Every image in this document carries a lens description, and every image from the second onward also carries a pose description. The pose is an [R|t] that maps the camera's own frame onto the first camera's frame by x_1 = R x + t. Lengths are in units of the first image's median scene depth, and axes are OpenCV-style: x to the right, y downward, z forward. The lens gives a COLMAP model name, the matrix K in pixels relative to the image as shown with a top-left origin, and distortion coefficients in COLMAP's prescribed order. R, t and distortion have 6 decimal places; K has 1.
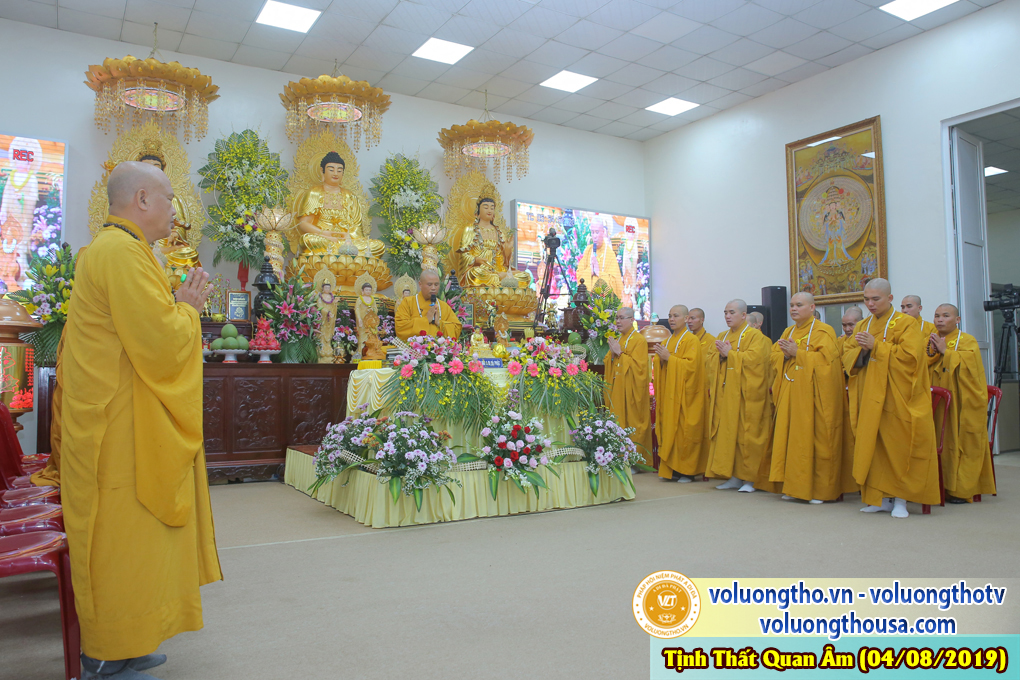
lens RADIAL K [[751.2, 0, 507.8], [0, 751.2, 335.1], [0, 0, 1]] dist [-0.123705, 0.112539]
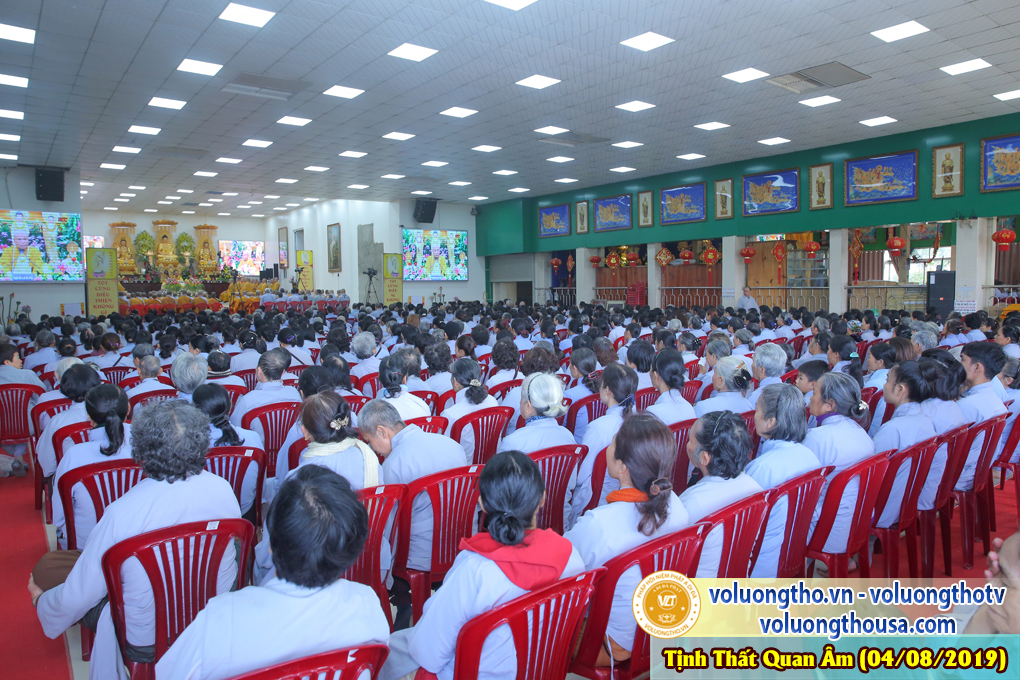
lens RADIAL K [[703.0, 0, 507.9], [0, 703.0, 334.0], [0, 0, 1]] dist [-0.113262, 0.088455]
pose [[0.995261, -0.007086, 0.096980, 1.493288], [-0.003440, 0.994152, 0.107938, -0.115354], [-0.097177, -0.107761, 0.989416, -3.533463]]
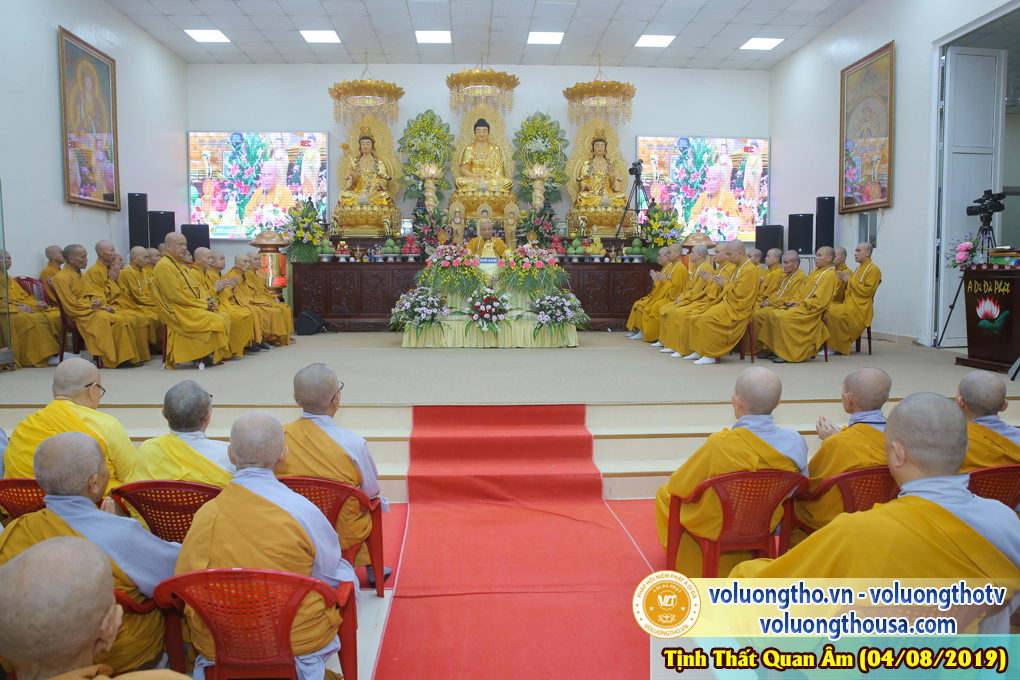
lens RADIAL K [[703.0, 0, 507.9], [0, 703.0, 334.0], [0, 0, 1]] dist [-0.113262, 0.088455]
pose [[0.879577, 0.045004, -0.473623, 0.518582], [0.019469, 0.991277, 0.130347, -0.002306], [0.475358, -0.123871, 0.871029, -0.249313]]
